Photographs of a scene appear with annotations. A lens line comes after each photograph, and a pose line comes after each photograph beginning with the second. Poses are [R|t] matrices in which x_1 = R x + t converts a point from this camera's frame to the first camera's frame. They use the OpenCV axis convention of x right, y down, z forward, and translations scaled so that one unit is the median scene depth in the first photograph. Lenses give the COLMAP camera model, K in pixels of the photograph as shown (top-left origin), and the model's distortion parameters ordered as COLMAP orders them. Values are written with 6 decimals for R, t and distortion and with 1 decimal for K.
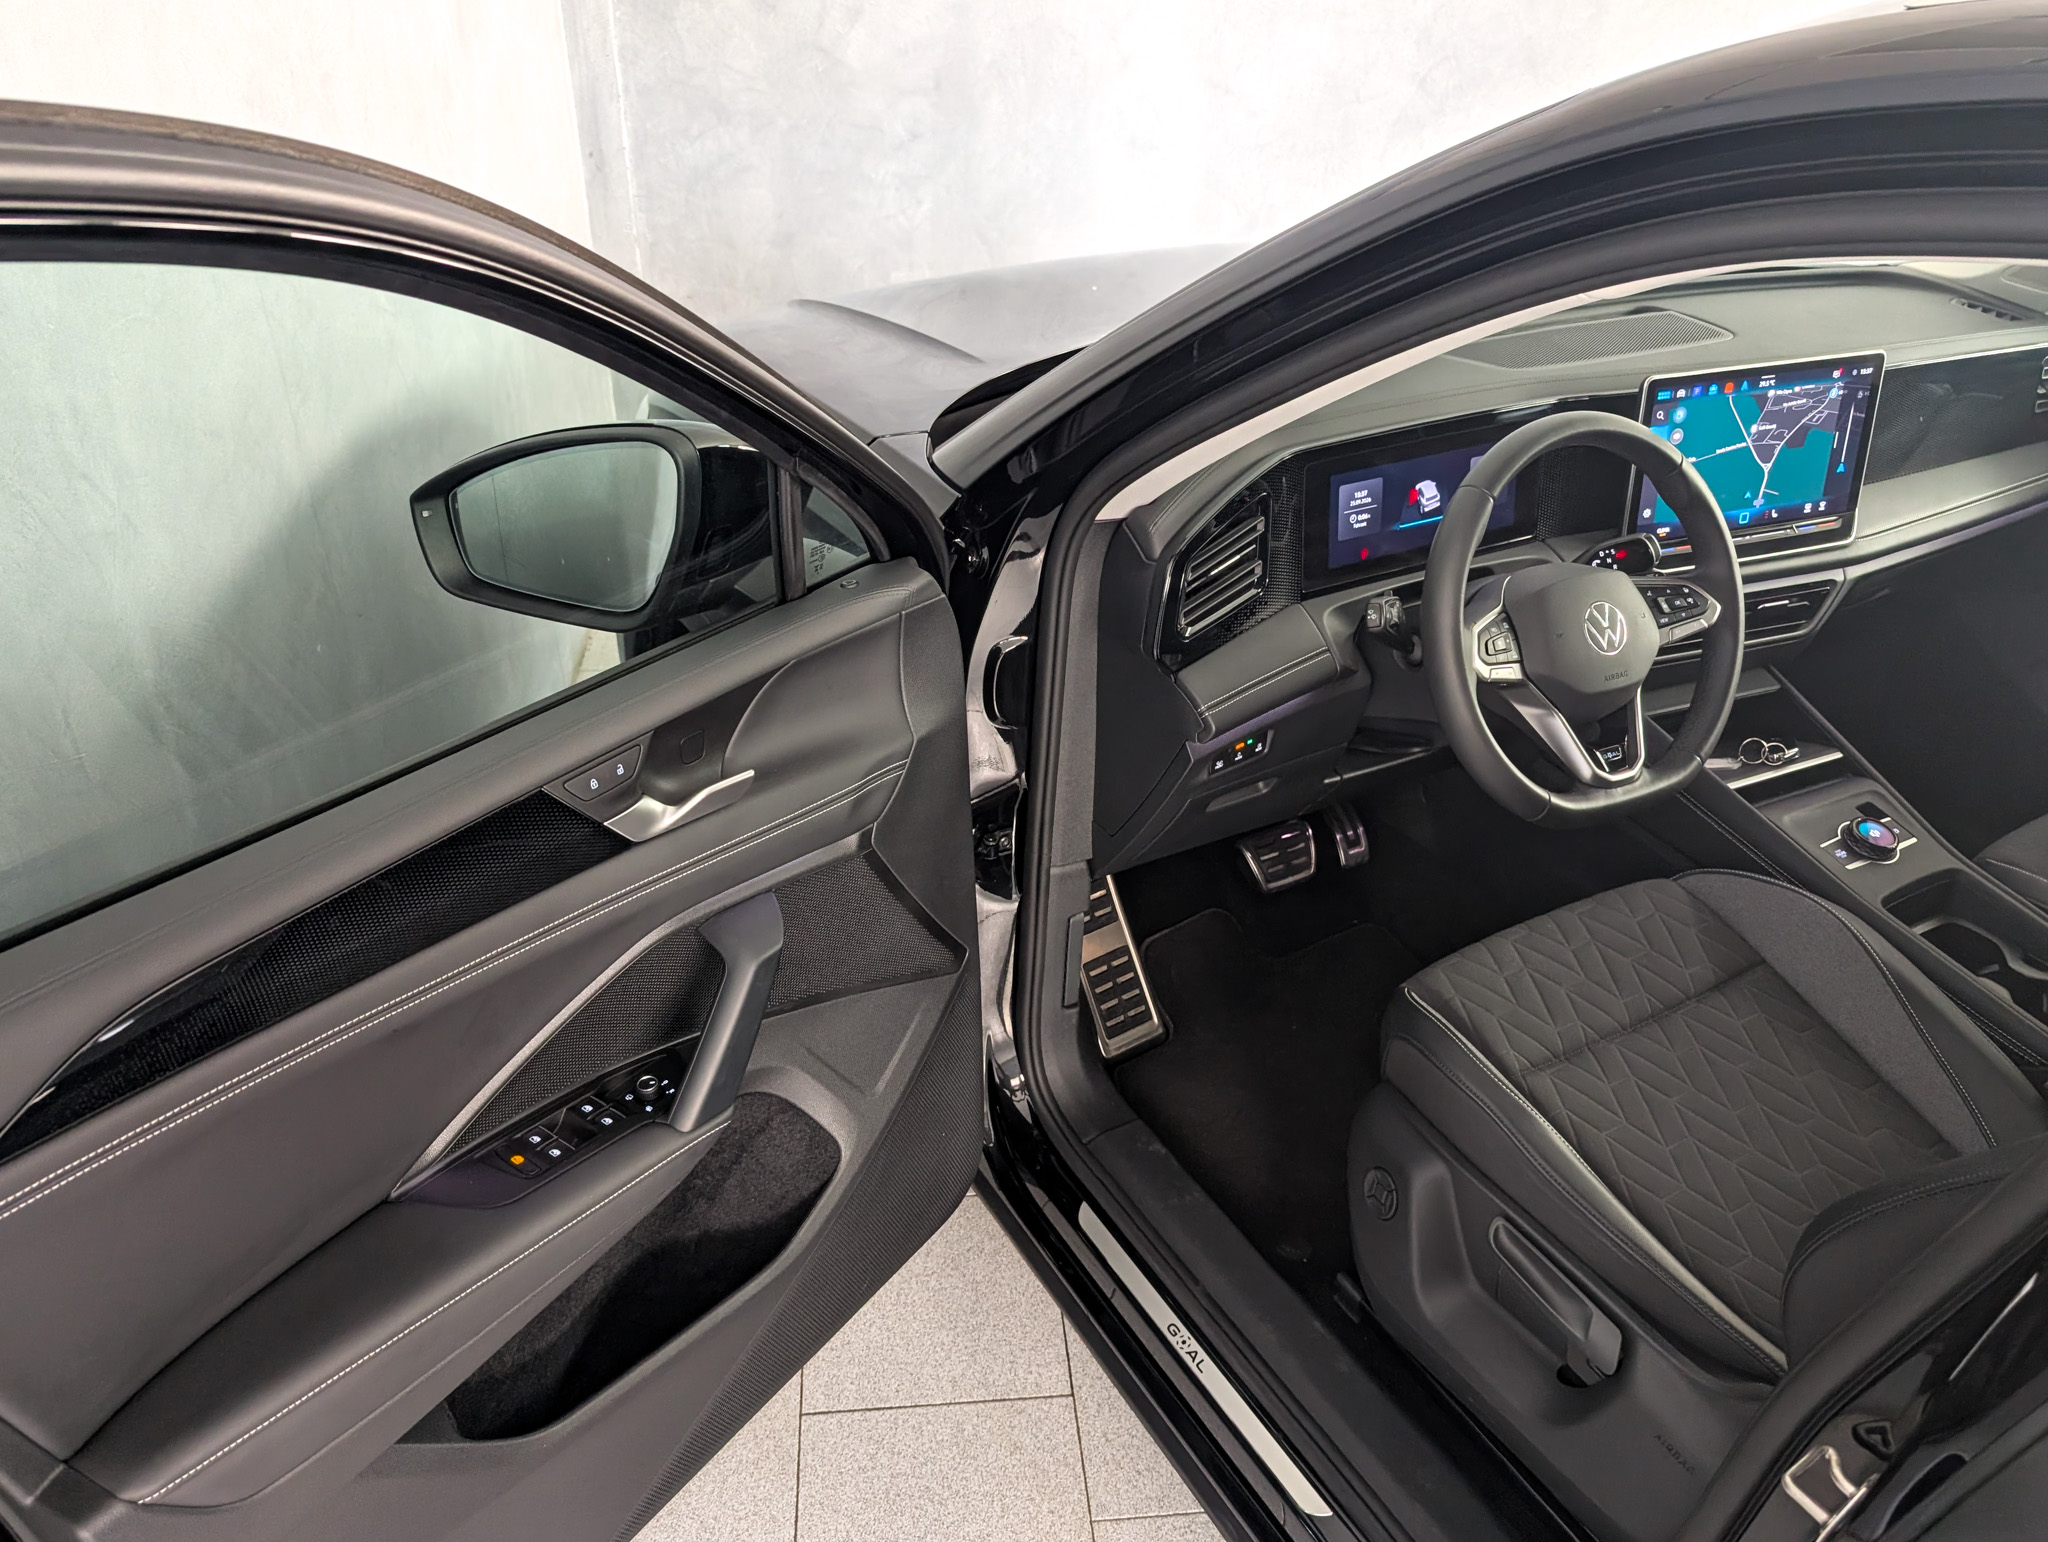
lens RADIAL K [[1512.5, 0, 1020.7], [0, 1512.5, 795.7], [0, 0, 1]] dist [0.012388, -0.012483]
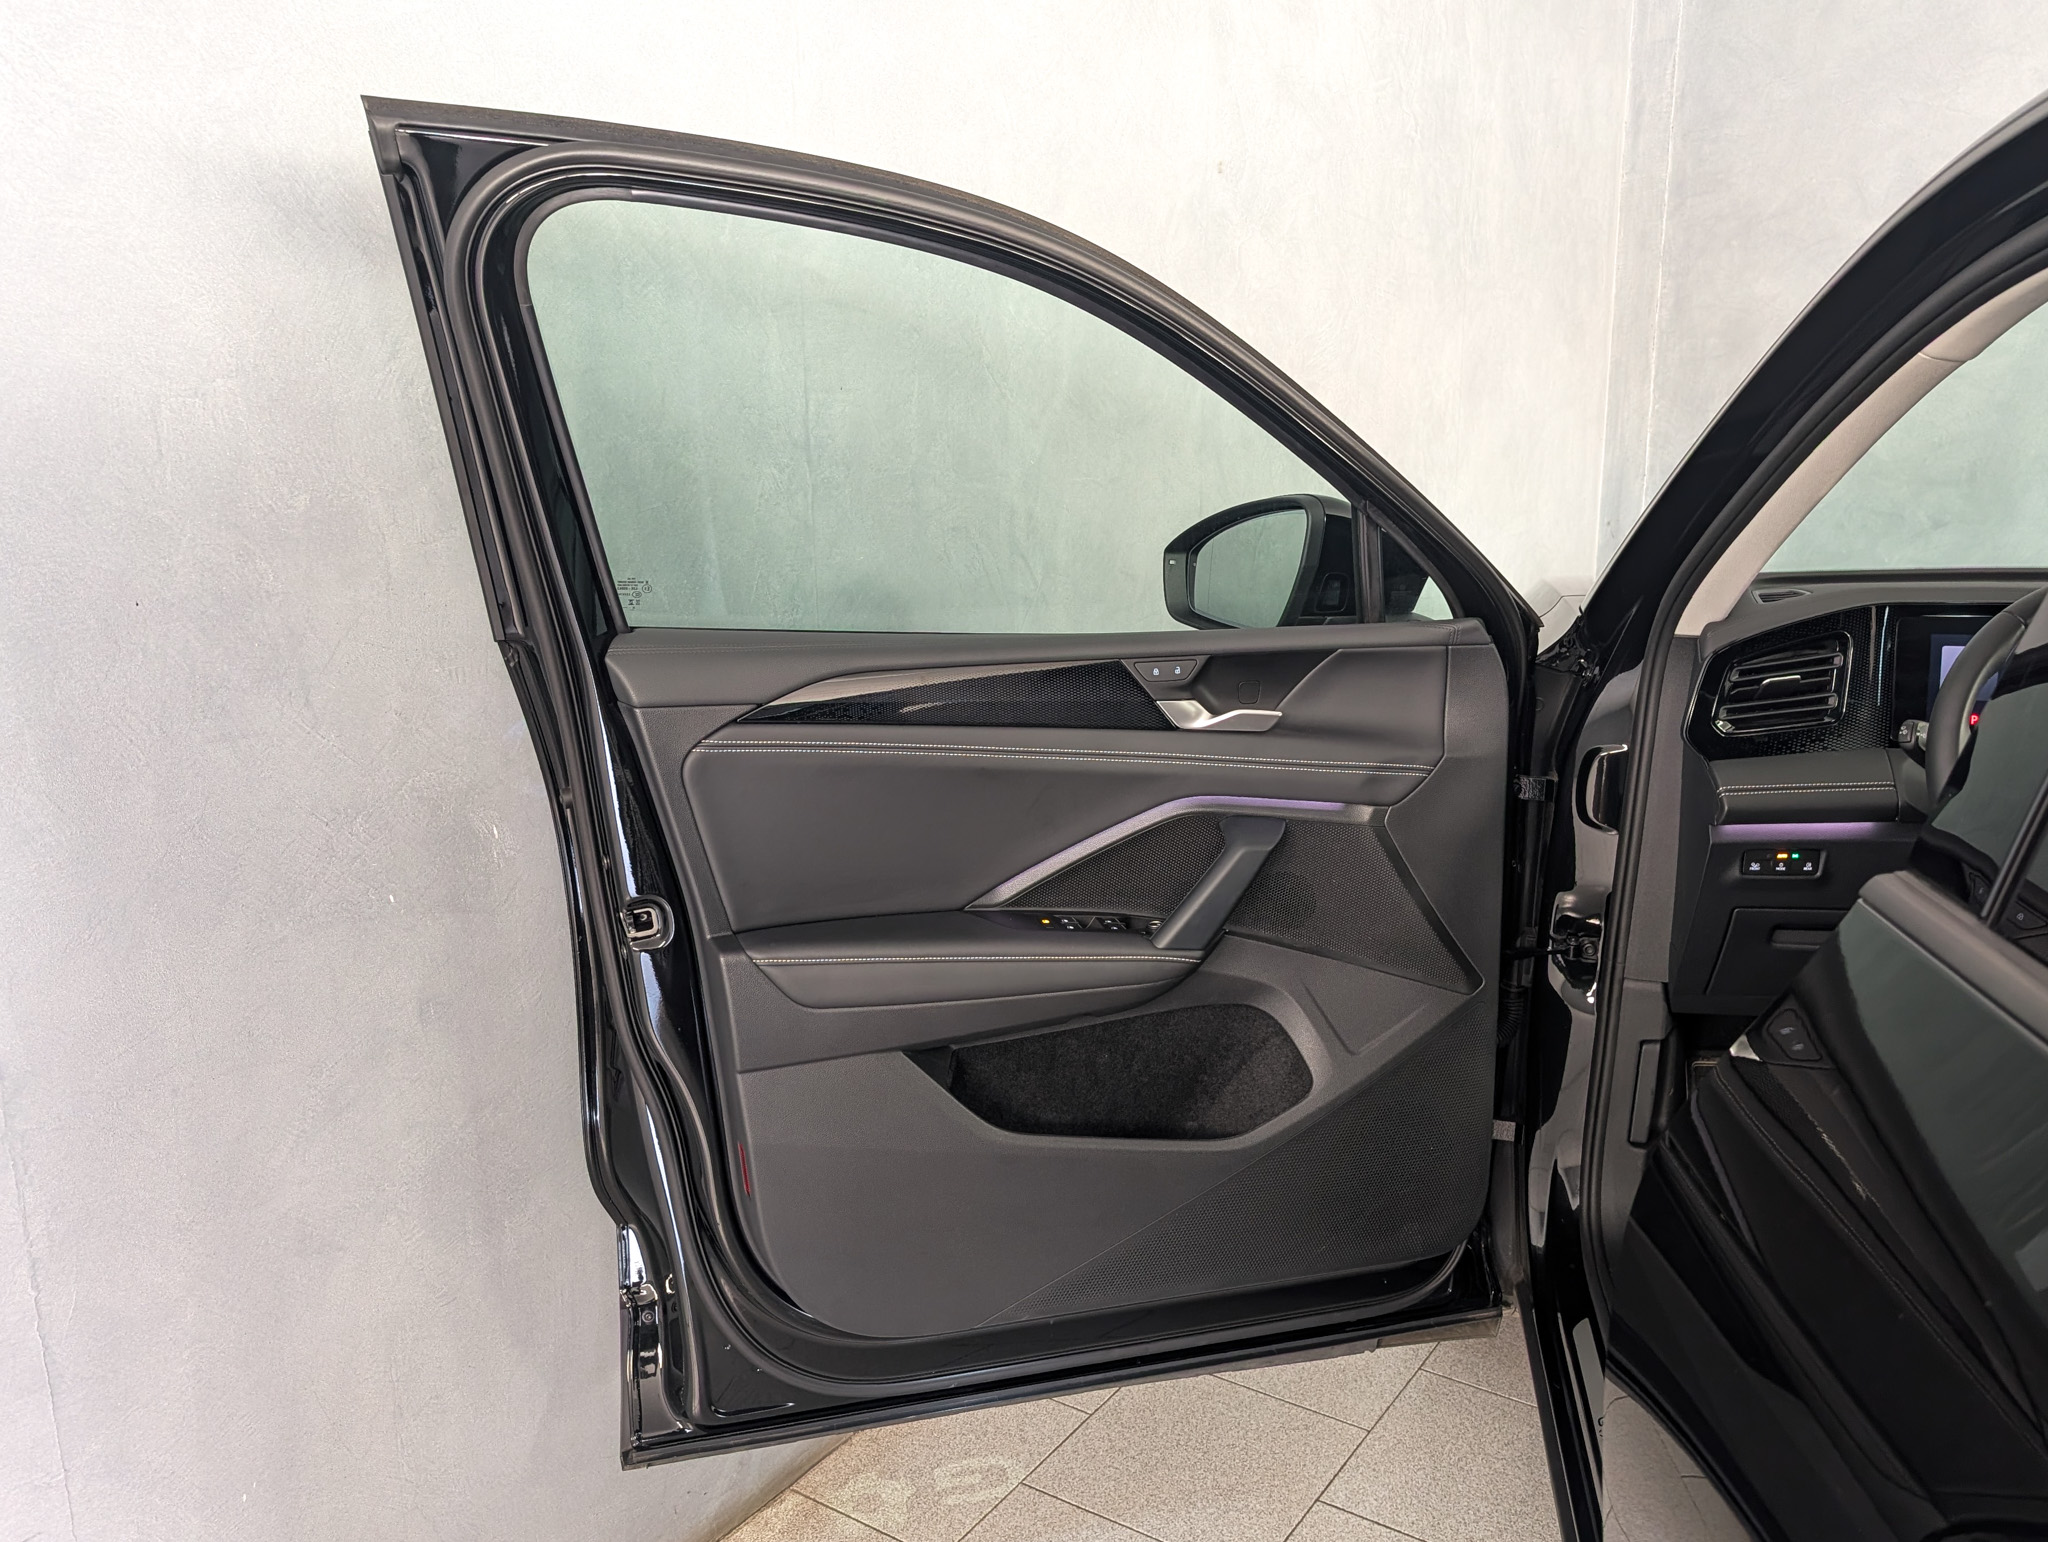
lens RADIAL K [[1647.1, 0, 1107.9], [0, 1647.1, 796.4], [0, 0, 1]] dist [0.140163, -0.391747]
pose [[0.796681, 0.144027, -0.586989, 0.413611], [-0.311420, 0.930167, -0.194438, 0.278287], [0.517994, 0.337705, 0.785899, -0.160520]]
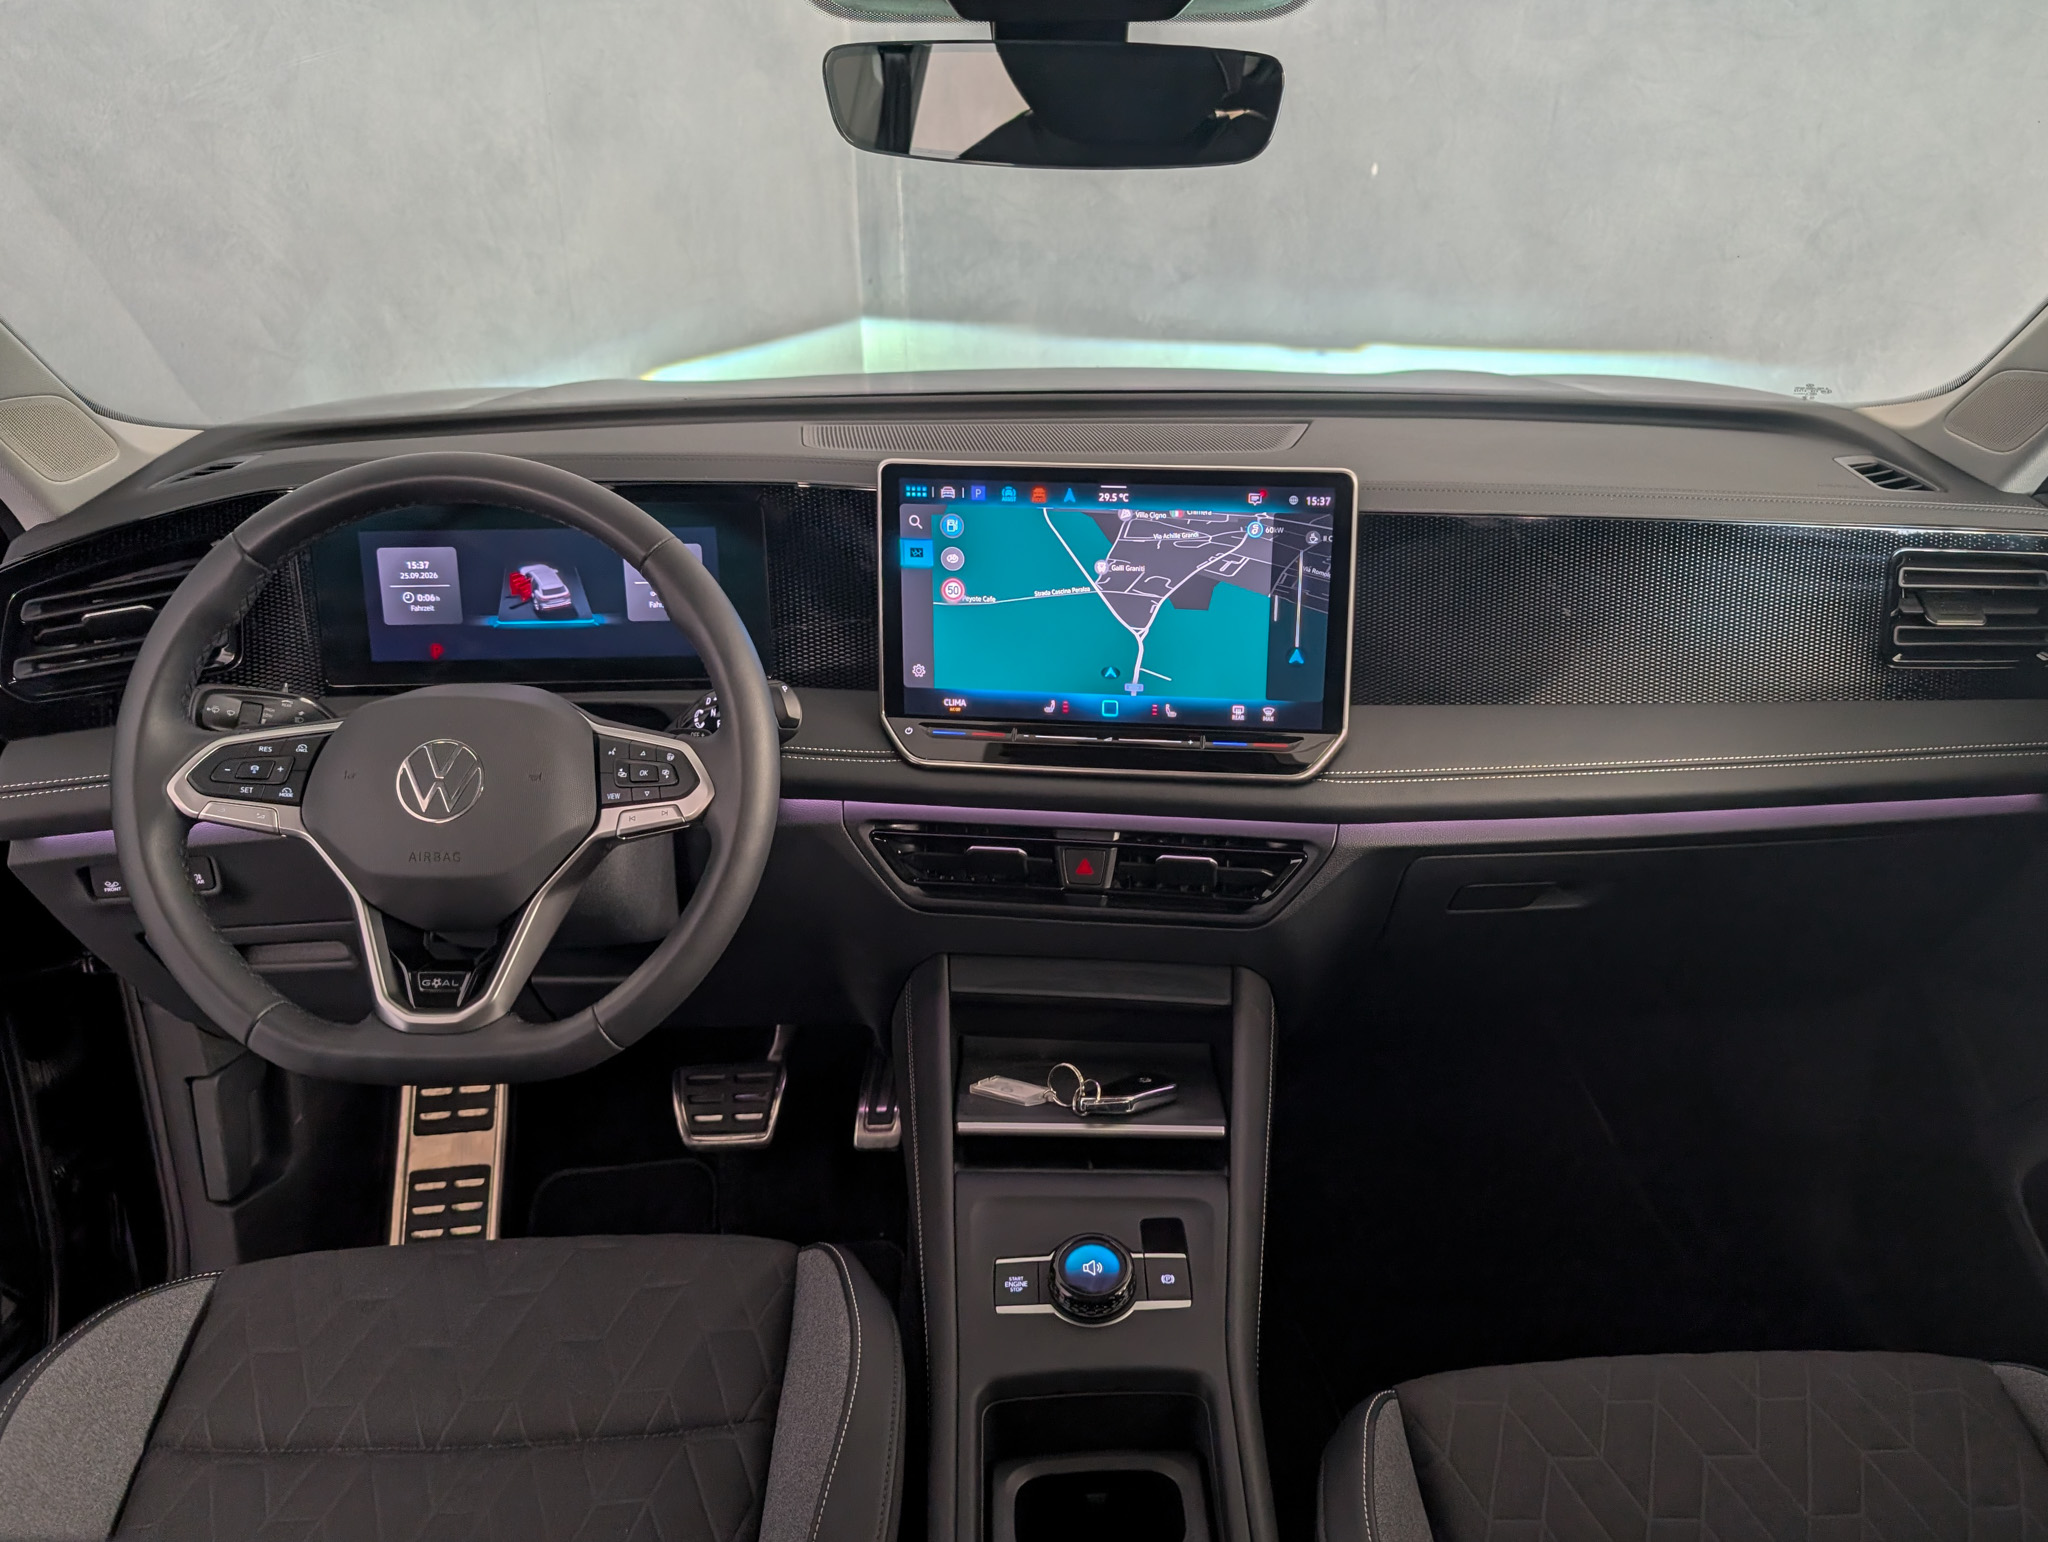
lens RADIAL K [[1629.2, 0, 1020.2], [0, 1629.2, 736.4], [0, 0, 1]] dist [0.019709, -0.006455]
pose [[0.894488, 0.158253, -0.418147, 0.773555], [-0.228457, 0.965725, -0.123217, -0.085570], [0.384315, 0.205745, 0.899984, 0.405562]]
